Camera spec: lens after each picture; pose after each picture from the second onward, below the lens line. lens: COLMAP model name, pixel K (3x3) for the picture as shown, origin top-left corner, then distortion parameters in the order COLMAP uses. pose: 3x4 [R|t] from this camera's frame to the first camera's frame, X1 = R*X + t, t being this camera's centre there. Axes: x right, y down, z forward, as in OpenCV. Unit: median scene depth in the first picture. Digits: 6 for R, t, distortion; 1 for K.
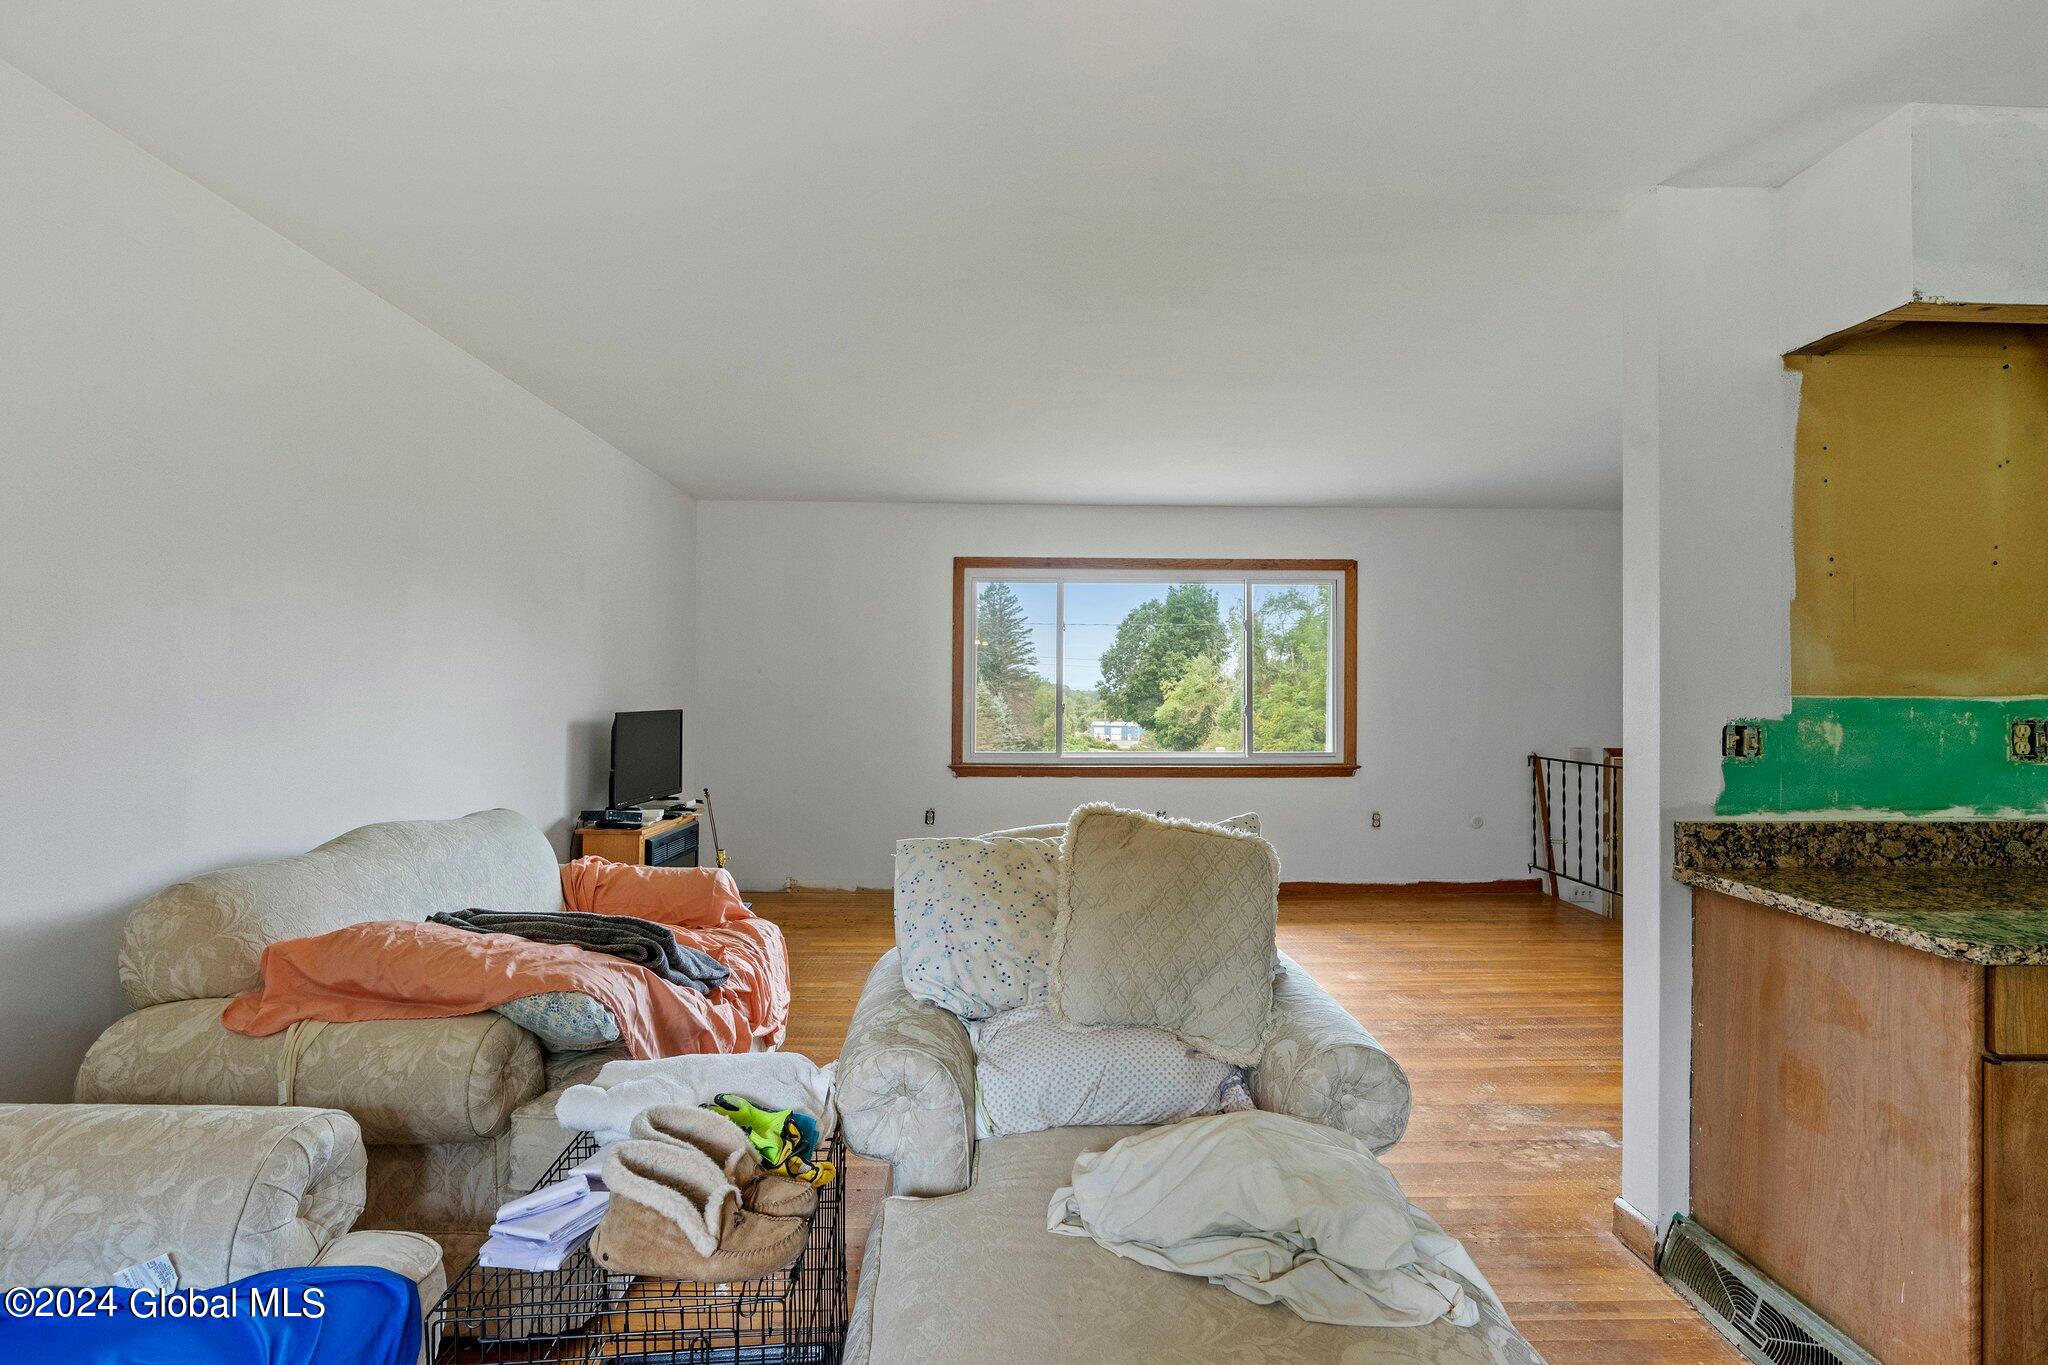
lens RADIAL K [[922.3, 0, 1024.8], [0, 922.3, 681.9], [0, 0, 1]] dist [-0.014445, 0.005563]
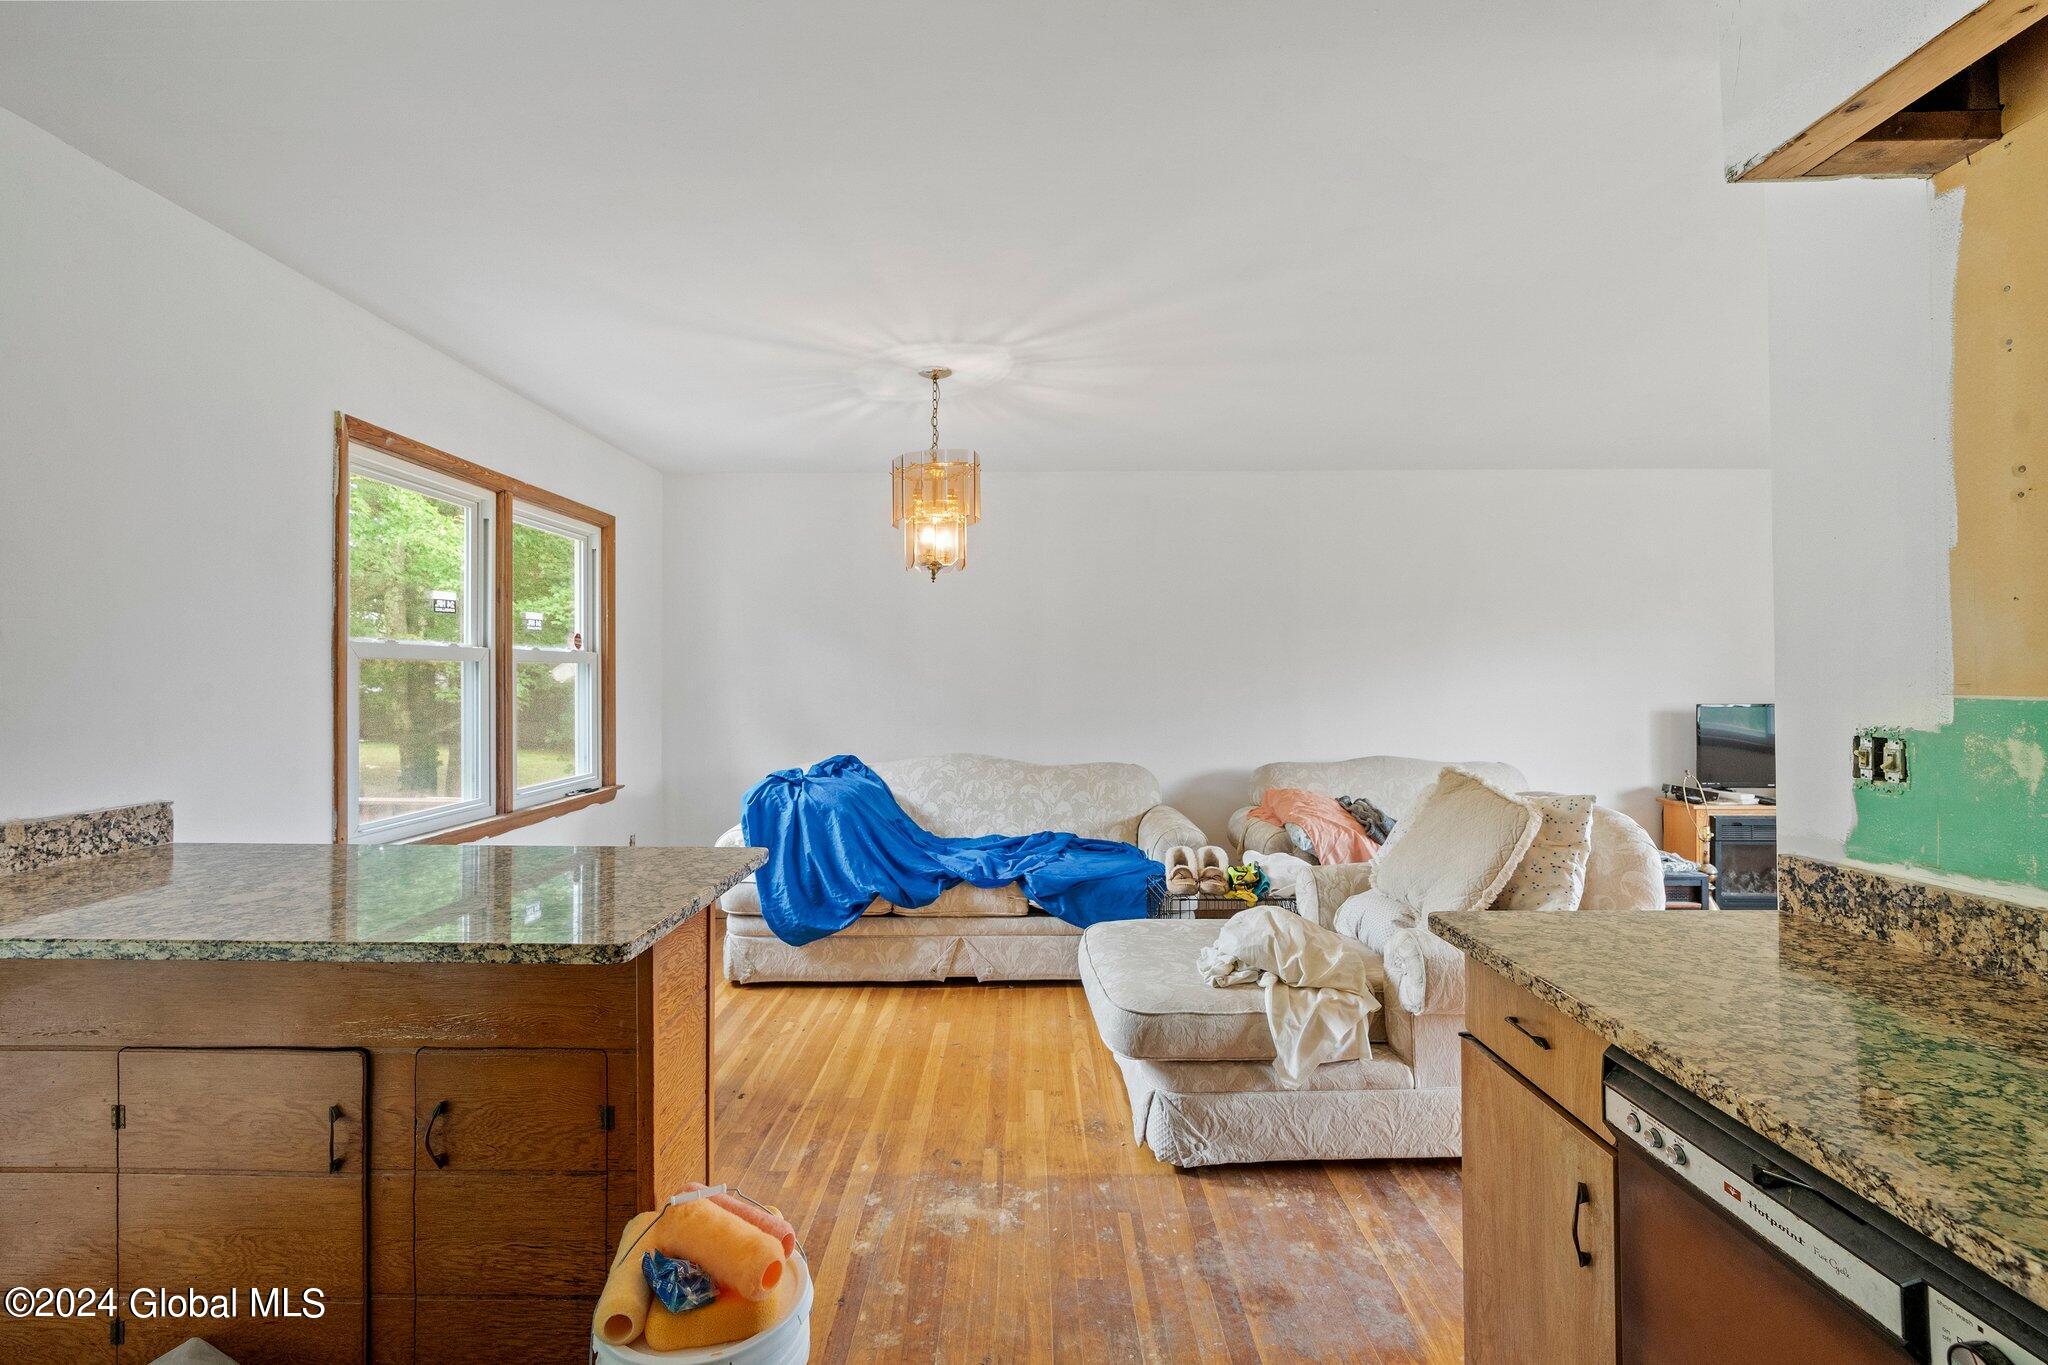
lens RADIAL K [[922.3, 0, 1026.8], [0, 922.3, 669.6], [0, 0, 1]] dist [-0.014445, 0.005563]
pose [[-0.031786, -0.019657, -0.999301, 1.518908], [0.013630, 0.999705, -0.020098, 0.000762], [0.999402, -0.014259, -0.031509, 0.368296]]
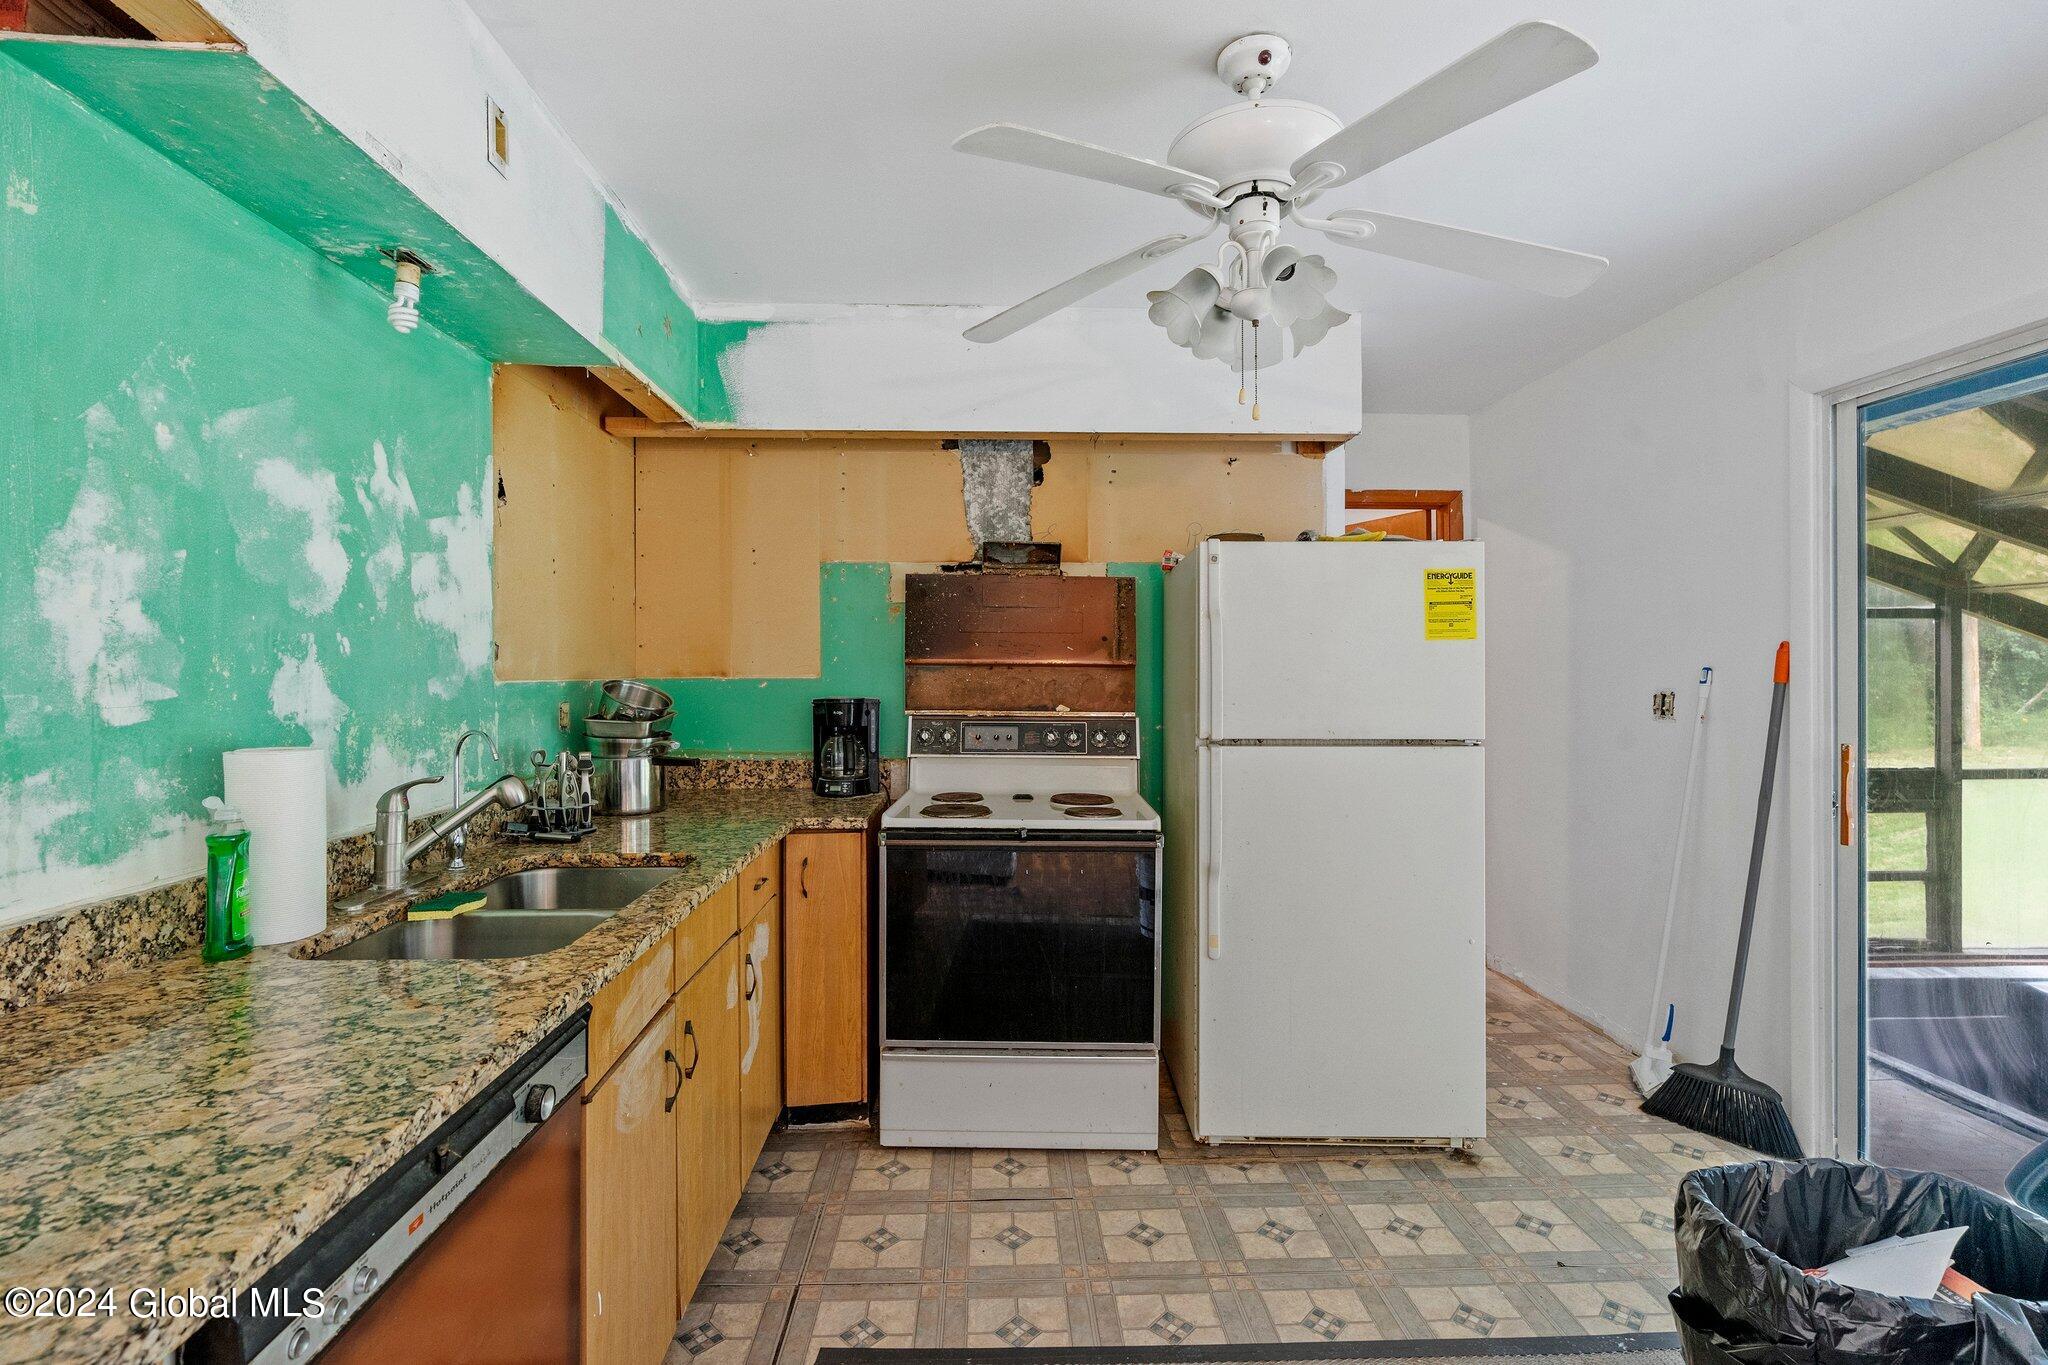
lens RADIAL K [[922.3, 0, 1016.7], [0, 922.3, 677.4], [0, 0, 1]] dist [-0.014445, 0.005563]
pose [[-0.010921, -0.012375, 0.999864, 0.638341], [-0.008673, 0.999887, 0.012281, -0.001946], [-0.999903, -0.008538, -0.011027, 0.432083]]
